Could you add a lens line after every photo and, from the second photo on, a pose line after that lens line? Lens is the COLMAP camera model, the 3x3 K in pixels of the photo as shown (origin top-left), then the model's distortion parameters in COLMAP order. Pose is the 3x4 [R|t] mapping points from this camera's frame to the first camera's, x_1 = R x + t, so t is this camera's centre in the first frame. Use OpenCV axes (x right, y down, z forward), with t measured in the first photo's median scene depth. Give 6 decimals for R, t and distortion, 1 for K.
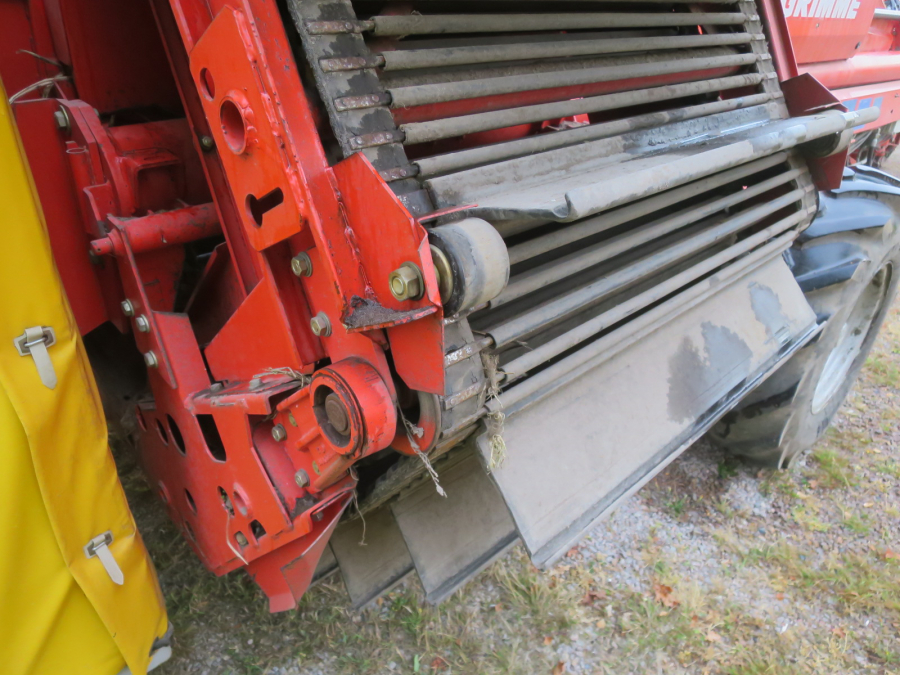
lens RADIAL K [[643.4, 0, 444.9], [0, 643.4, 339.2], [0, 0, 1]] dist [-0.056591, 0.012342]
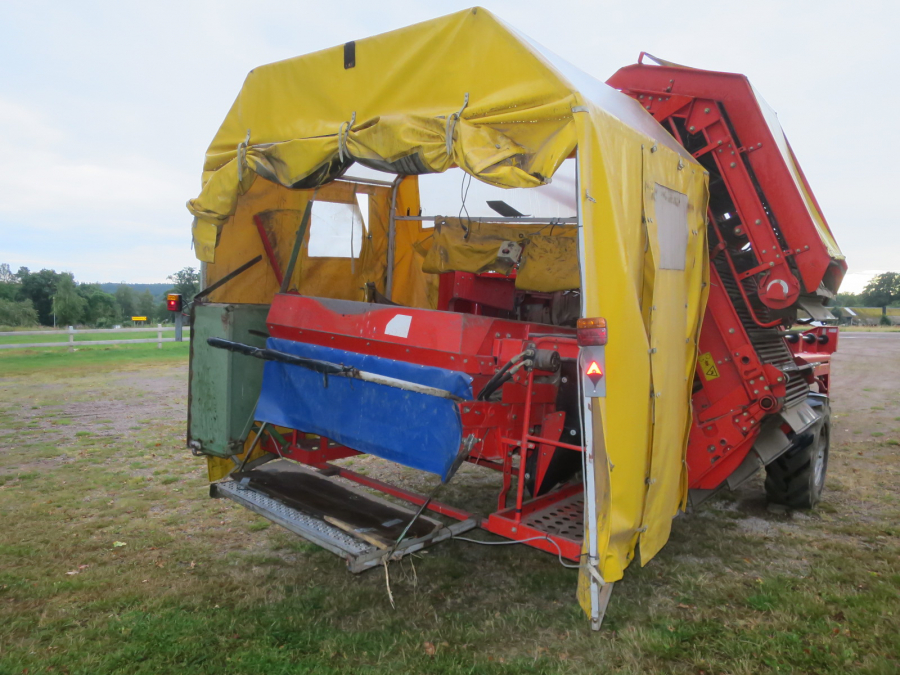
lens RADIAL K [[643.4, 0, 449.2], [0, 643.4, 335.1], [0, 0, 1]] dist [-0.056591, 0.012342]
pose [[0.989416, 0.008727, 0.144843, -2.222570], [0.057729, 0.892120, -0.448095, 1.139381], [-0.133128, 0.451714, 0.882174, -2.333735]]
